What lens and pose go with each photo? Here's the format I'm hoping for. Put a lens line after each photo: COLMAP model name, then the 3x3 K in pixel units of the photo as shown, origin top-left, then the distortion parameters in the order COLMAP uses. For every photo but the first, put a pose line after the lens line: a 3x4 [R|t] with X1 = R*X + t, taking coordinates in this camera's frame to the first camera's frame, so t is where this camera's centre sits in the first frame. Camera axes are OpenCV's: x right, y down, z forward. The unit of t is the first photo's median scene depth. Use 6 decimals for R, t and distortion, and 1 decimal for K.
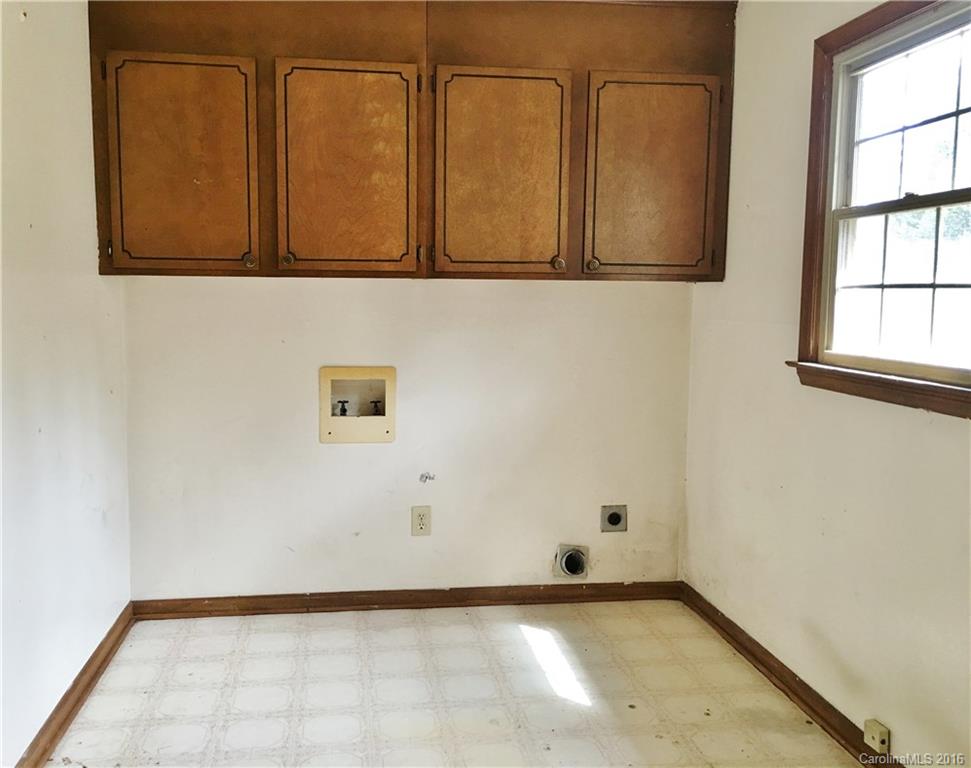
lens RADIAL K [[876.6, 0, 481.6], [0, 876.6, 384.3], [0, 0, 1]] dist [0.003707, 0.000568]
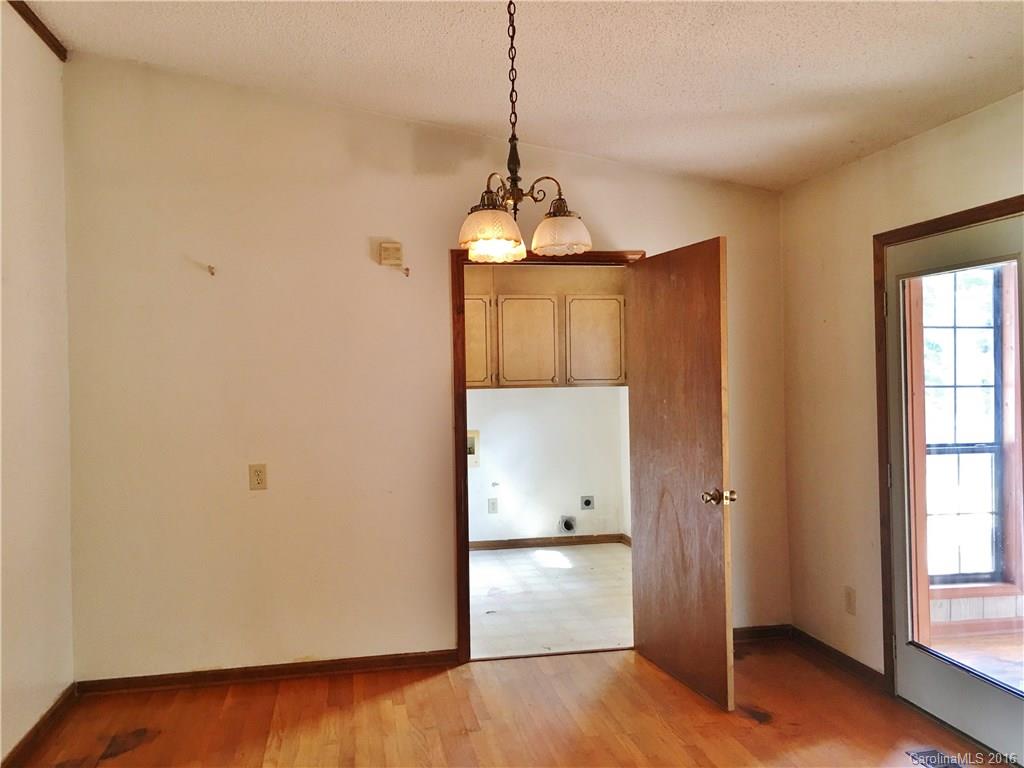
lens RADIAL K [[876.6, 0, 513.1], [0, 876.6, 384.2], [0, 0, 1]] dist [0.067031, -0.076605]
pose [[0.998795, -0.029741, 0.039034, -0.103410], [0.033476, 0.994544, -0.098797, 0.085609], [-0.035883, 0.099985, 0.994342, -1.176492]]
